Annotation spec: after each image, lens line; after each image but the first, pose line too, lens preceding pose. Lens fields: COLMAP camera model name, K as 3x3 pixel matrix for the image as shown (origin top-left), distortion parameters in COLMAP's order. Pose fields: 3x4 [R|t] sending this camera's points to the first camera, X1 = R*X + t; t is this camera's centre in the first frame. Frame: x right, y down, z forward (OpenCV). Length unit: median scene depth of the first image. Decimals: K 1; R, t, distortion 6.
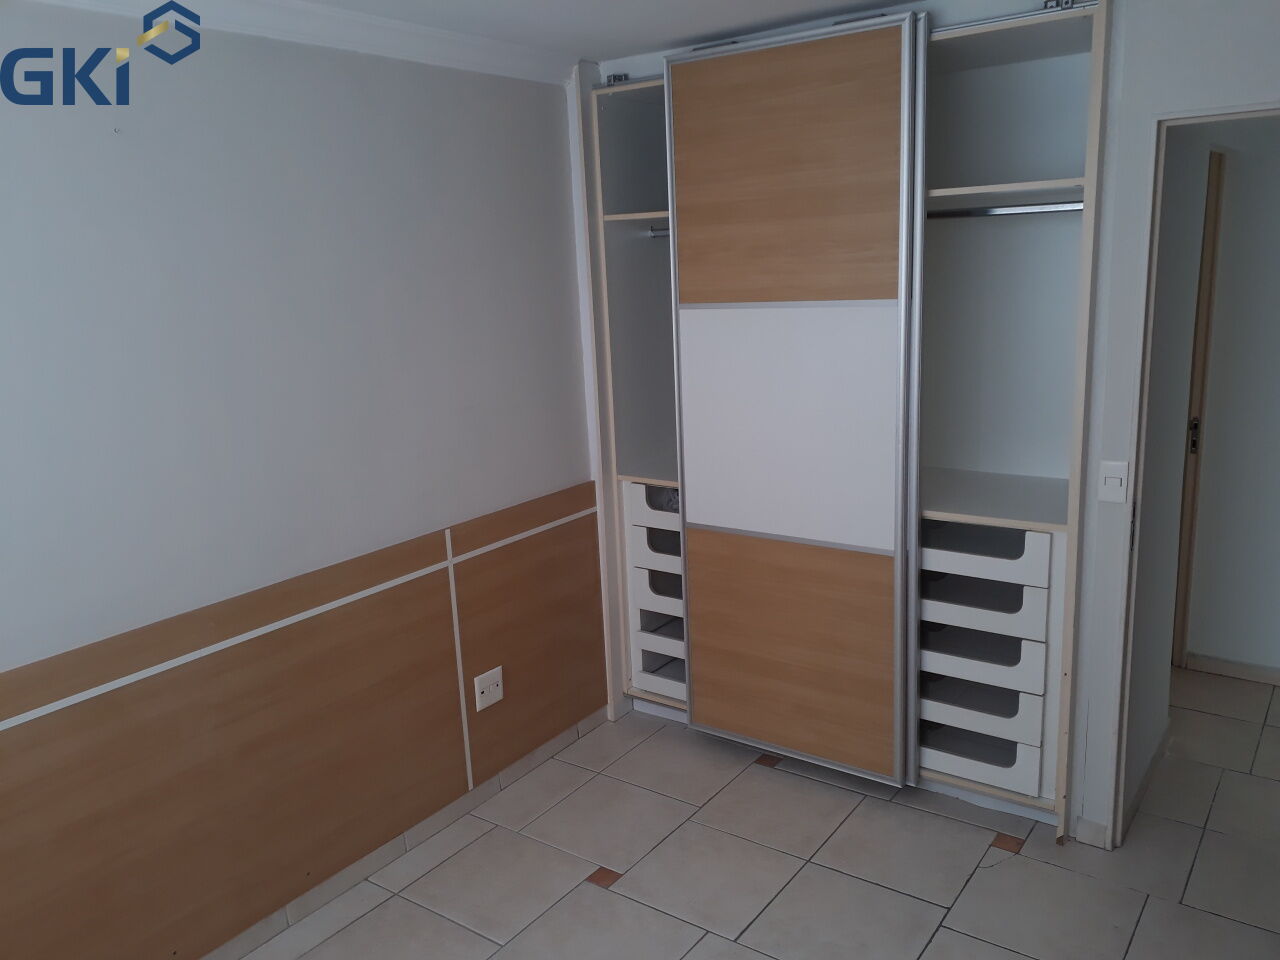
lens RADIAL K [[1010.0, 0, 641.2], [0, 1010.0, 480.8], [0, 0, 1]] dist [0.048409, -0.029250]
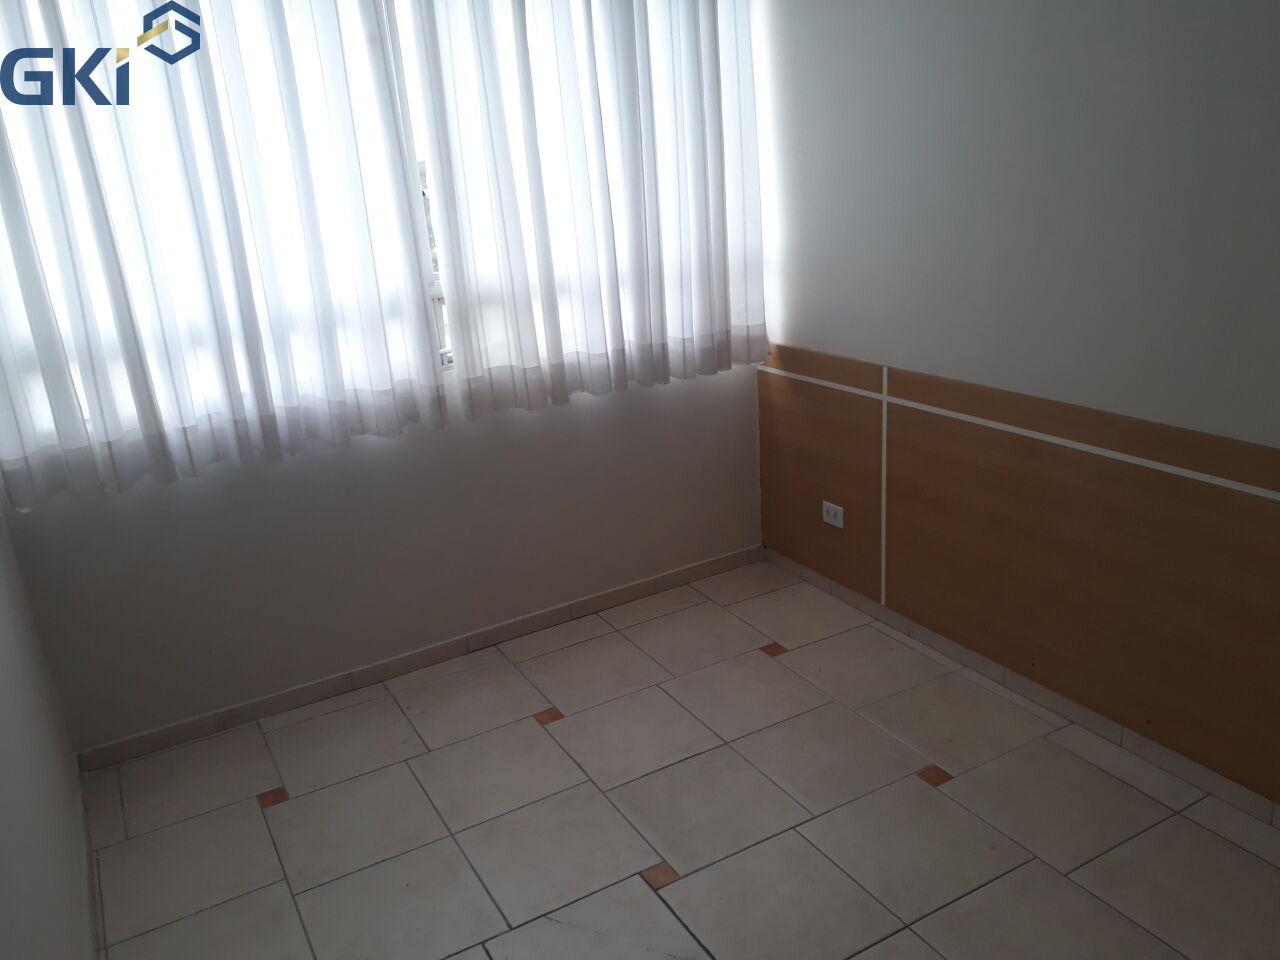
lens RADIAL K [[1010.0, 0, 639.7], [0, 1010.0, 477.5], [0, 0, 1]] dist [0.048409, -0.029250]
pose [[-0.423129, 0.363239, -0.830072, 0.839280], [-0.096182, 0.892941, 0.439779, -0.290493], [0.900950, 0.265921, -0.342892, 1.137060]]
